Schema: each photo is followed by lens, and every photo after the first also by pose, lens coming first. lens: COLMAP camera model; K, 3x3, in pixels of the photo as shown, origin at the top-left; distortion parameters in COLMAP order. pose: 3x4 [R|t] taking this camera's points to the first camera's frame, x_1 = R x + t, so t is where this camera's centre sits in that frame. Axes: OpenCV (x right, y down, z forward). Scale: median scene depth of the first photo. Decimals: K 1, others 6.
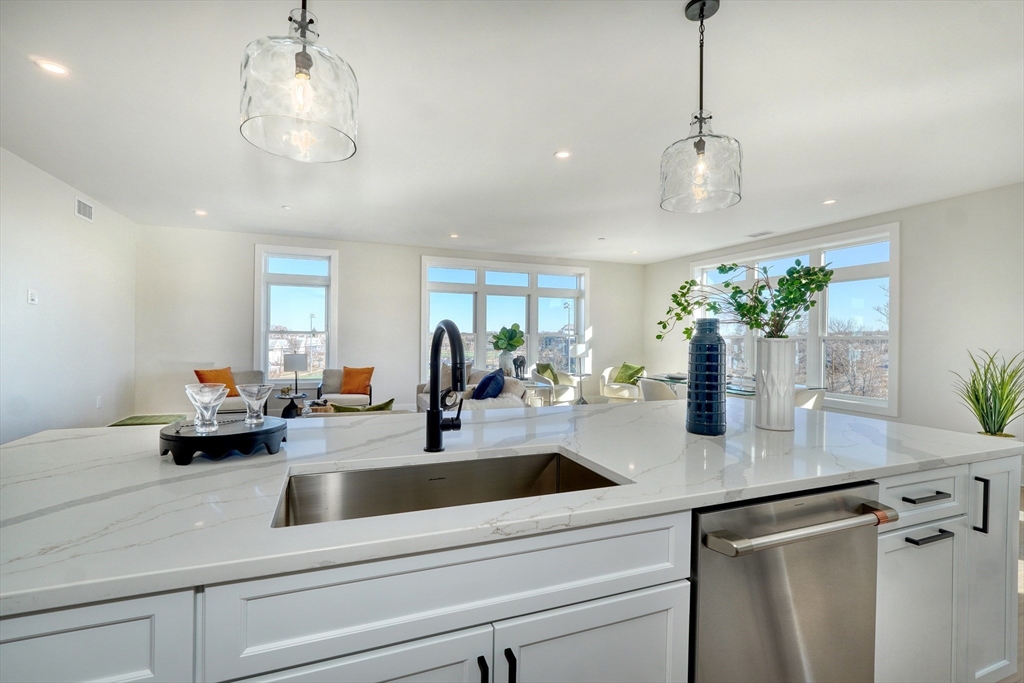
lens RADIAL K [[434.8, 0, 512.0], [0, 434.8, 341.5], [0, 0, 1]] dist [-0.001433, -0.000135]
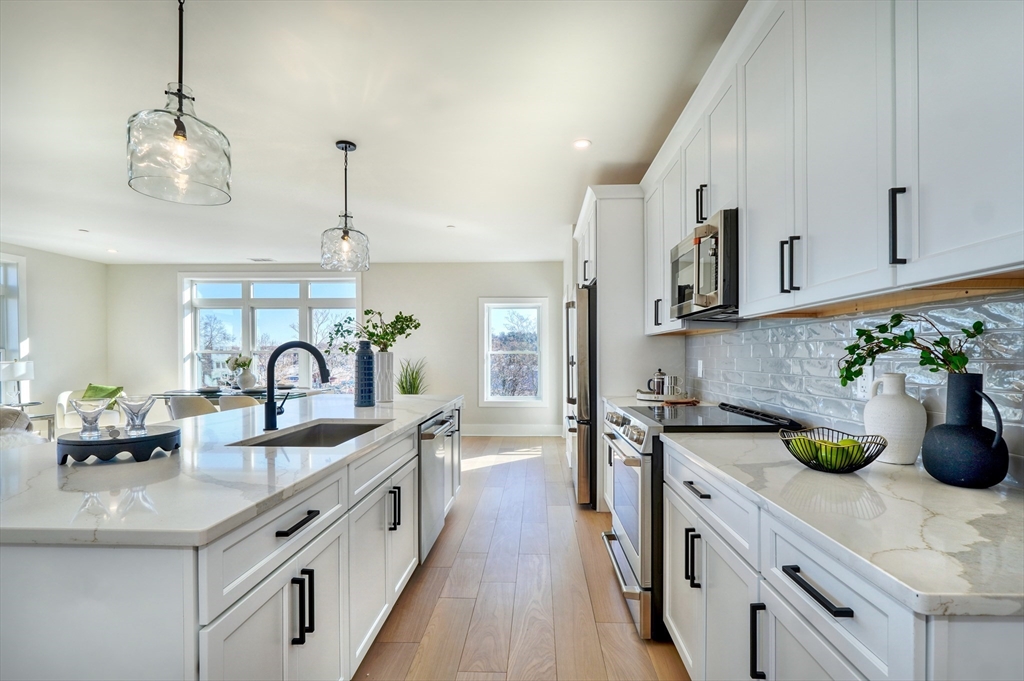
lens RADIAL K [[445.6, 0, 514.6], [0, 445.6, 354.9], [0, 0, 1]] dist [-0.000227, -0.000003]
pose [[0.407308, -0.009460, 0.913242, -0.348563], [0.011995, 0.999916, 0.005008, 0.000915], [-0.913212, 0.008915, 0.407387, -0.102990]]
